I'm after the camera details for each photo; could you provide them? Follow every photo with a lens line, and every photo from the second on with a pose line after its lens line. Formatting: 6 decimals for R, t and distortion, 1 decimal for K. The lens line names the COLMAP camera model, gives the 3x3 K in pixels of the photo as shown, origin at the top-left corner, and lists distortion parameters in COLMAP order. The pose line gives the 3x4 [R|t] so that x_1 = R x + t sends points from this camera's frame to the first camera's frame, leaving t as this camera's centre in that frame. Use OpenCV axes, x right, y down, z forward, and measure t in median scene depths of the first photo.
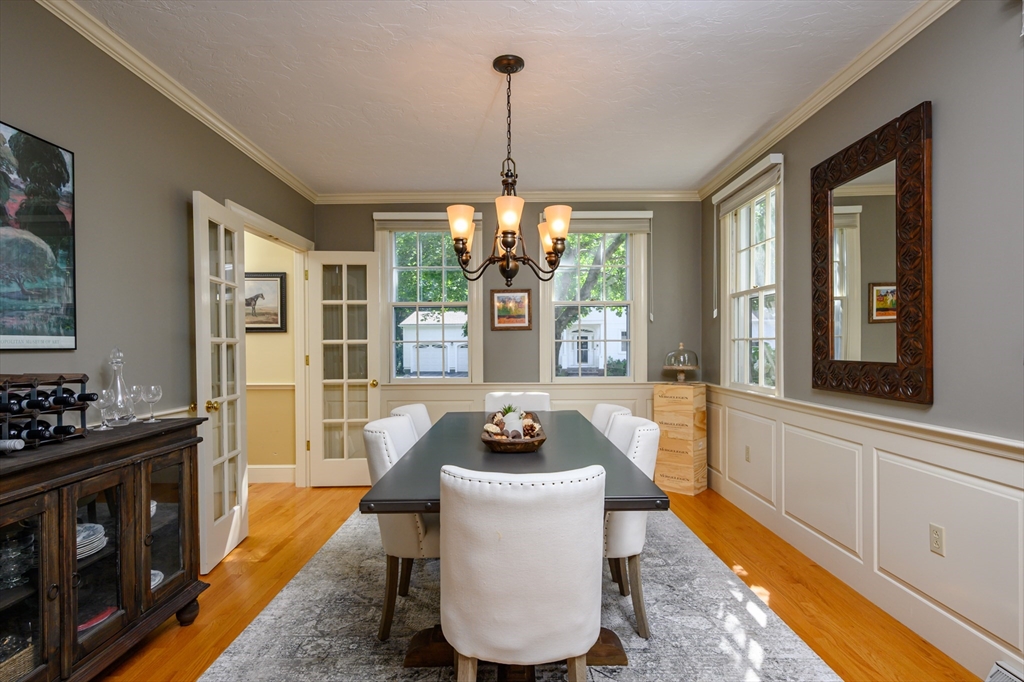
lens RADIAL K [[539.8, 0, 505.5], [0, 539.8, 354.4], [0, 0, 1]] dist [-0.003428, -0.000236]
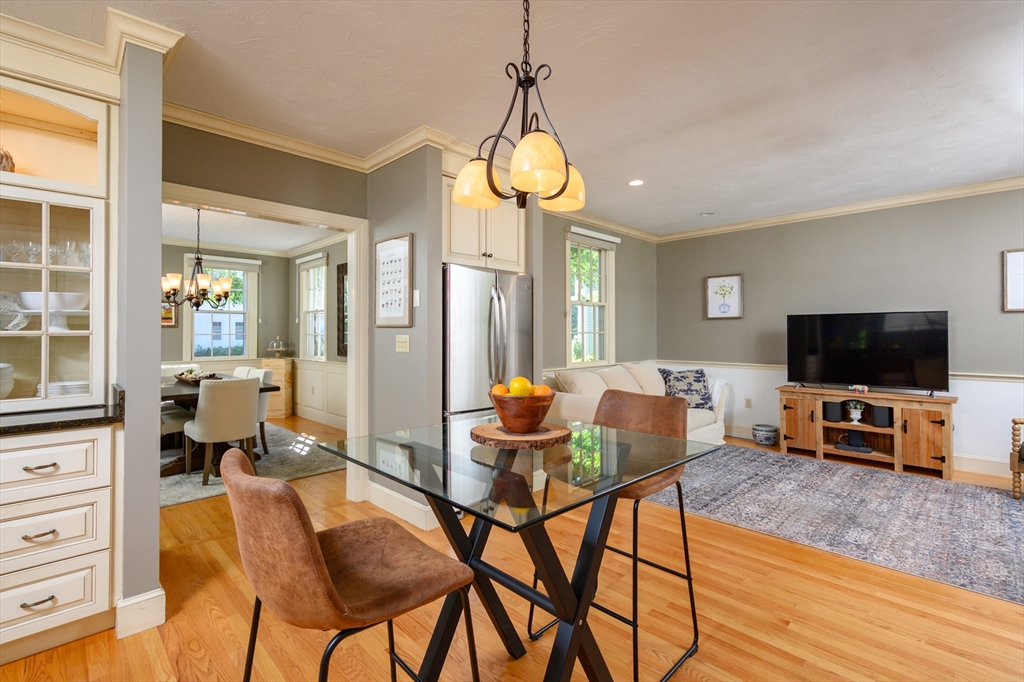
lens RADIAL K [[469.7, 0, 505.2], [0, 469.7, 326.8], [0, 0, 1]] dist [0.001537, -0.000802]
pose [[0.708433, 0.014748, 0.705623, -0.258563], [0.002767, 0.999716, -0.023673, -0.013164], [-0.705772, 0.018723, 0.708191, -0.687977]]
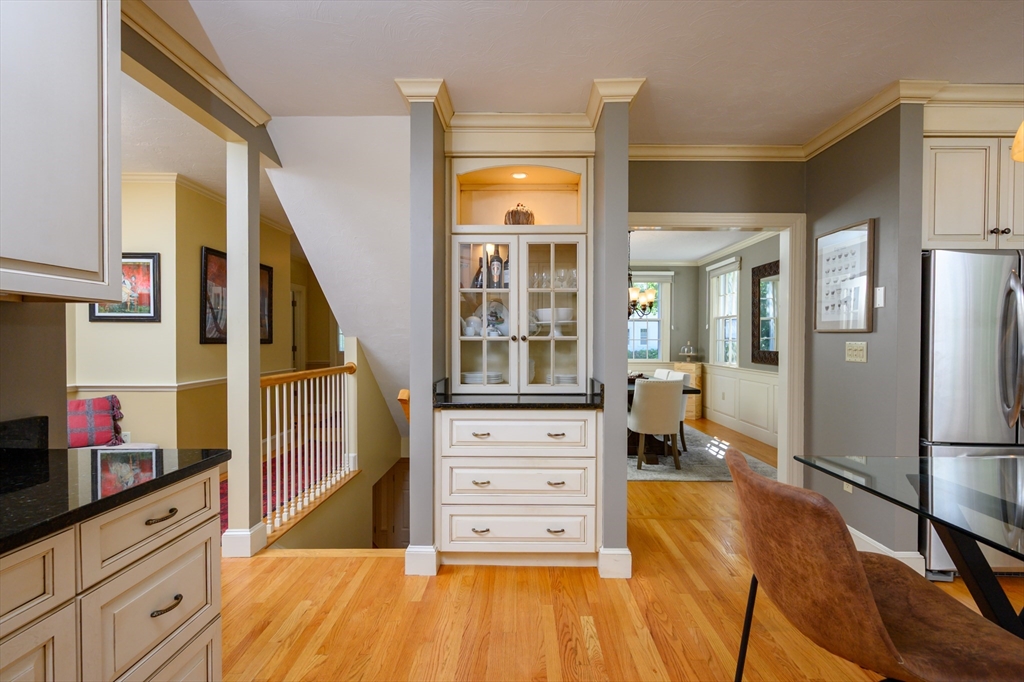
lens RADIAL K [[462.1, 0, 516.4], [0, 462.1, 344.9], [0, 0, 1]] dist [-0.000562, 0.000924]
pose [[0.999946, 0.009828, 0.003314, -0.304049], [-0.009848, 0.999934, 0.005913, -0.012990], [-0.003256, -0.005945, 0.999977, -0.667309]]
